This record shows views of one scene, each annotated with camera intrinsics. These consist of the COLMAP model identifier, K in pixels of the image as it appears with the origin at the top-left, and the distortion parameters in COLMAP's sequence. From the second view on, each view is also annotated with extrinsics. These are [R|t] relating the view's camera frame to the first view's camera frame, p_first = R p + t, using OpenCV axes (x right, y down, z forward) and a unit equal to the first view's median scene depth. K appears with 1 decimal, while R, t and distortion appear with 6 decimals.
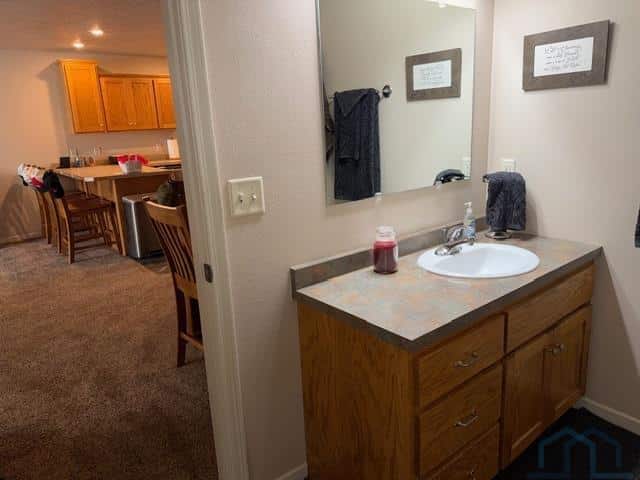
lens RADIAL K [[448.4, 0, 311.0], [0, 448.4, 228.0], [0, 0, 1]] dist [0.064637, -0.074375]
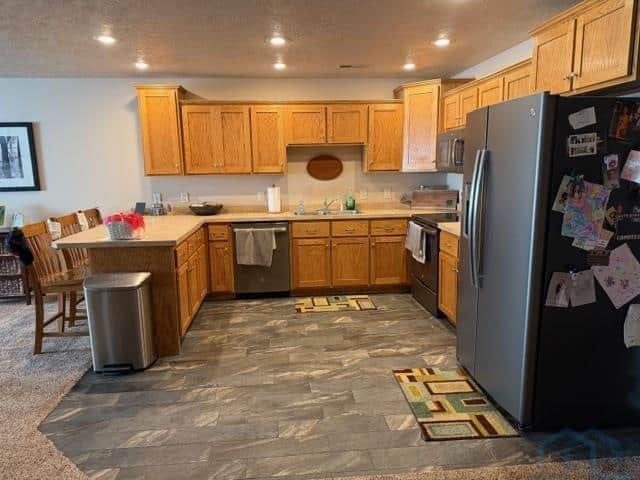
lens RADIAL K [[448.4, 0, 318.4], [0, 448.4, 241.1], [0, 0, 1]] dist [0.064637, -0.074375]
pose [[0.843420, 0.122041, -0.523210, 0.169262], [-0.145347, 0.989375, -0.003525, -0.128195], [0.517220, 0.079020, 0.852197, 0.459870]]
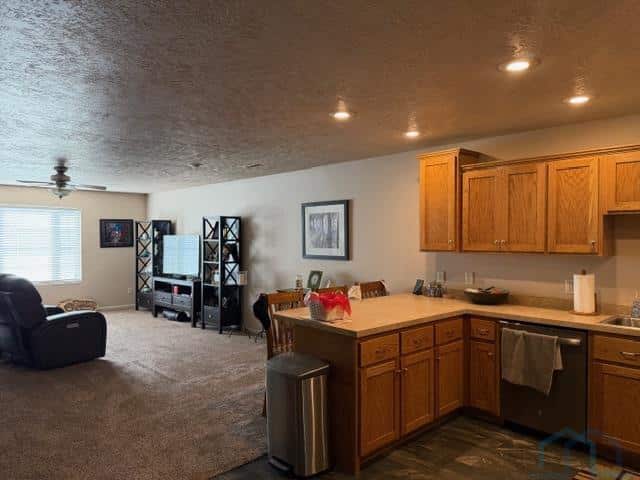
lens RADIAL K [[448.4, 0, 317.6], [0, 448.4, 241.7], [0, 0, 1]] dist [0.064637, -0.074375]
pose [[0.100109, 0.058235, -0.993271, 0.175027], [-0.234475, 0.971551, 0.033329, -0.198430], [0.966954, 0.229560, 0.110916, 0.723835]]
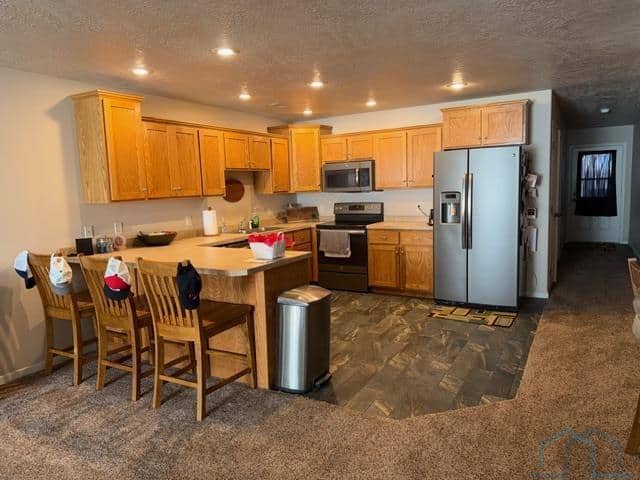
lens RADIAL K [[448.4, 0, 315.6], [0, 448.4, 238.6], [0, 0, 1]] dist [0.064637, -0.074375]
pose [[0.927140, -0.031697, 0.373373, -0.469574], [0.080441, 0.990022, -0.115700, -0.055144], [-0.365980, 0.137305, 0.920438, 0.291843]]
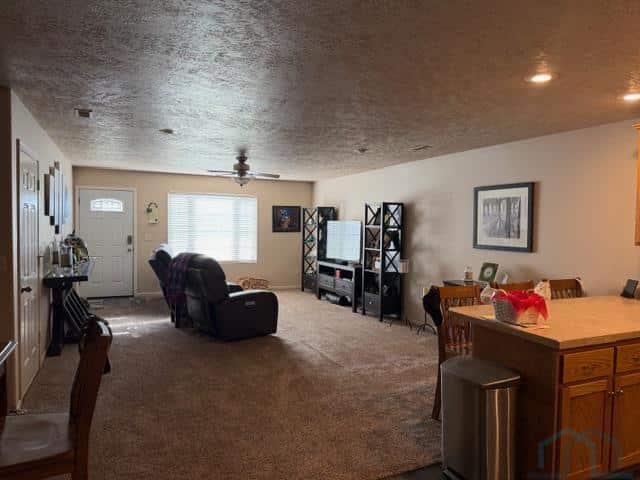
lens RADIAL K [[448.4, 0, 321.0], [0, 448.4, 242.7], [0, 0, 1]] dist [0.064637, -0.074375]
pose [[-0.231582, 0.087601, -0.968863, 0.136423], [-0.228543, 0.963164, 0.141713, -0.191138], [0.945589, 0.254245, -0.203031, 0.702655]]
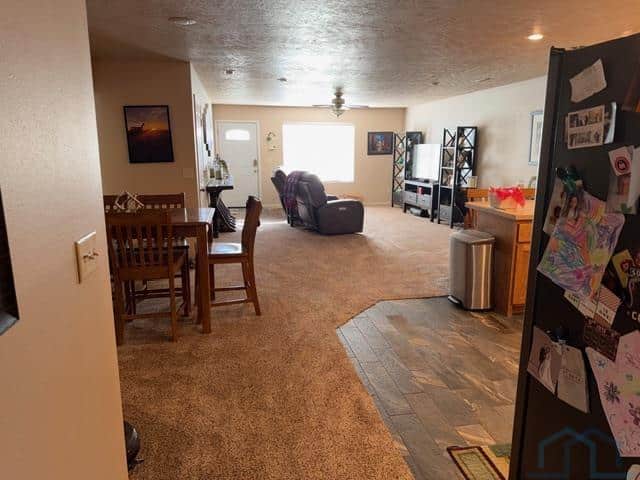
lens RADIAL K [[448.4, 0, 324.2], [0, 448.4, 242.7], [0, 0, 1]] dist [0.064637, -0.074375]
pose [[-0.448832, 0.231598, -0.863083, 0.384006], [-0.184868, 0.920873, 0.343244, -0.232453], [0.874285, 0.313615, -0.370502, 0.843734]]
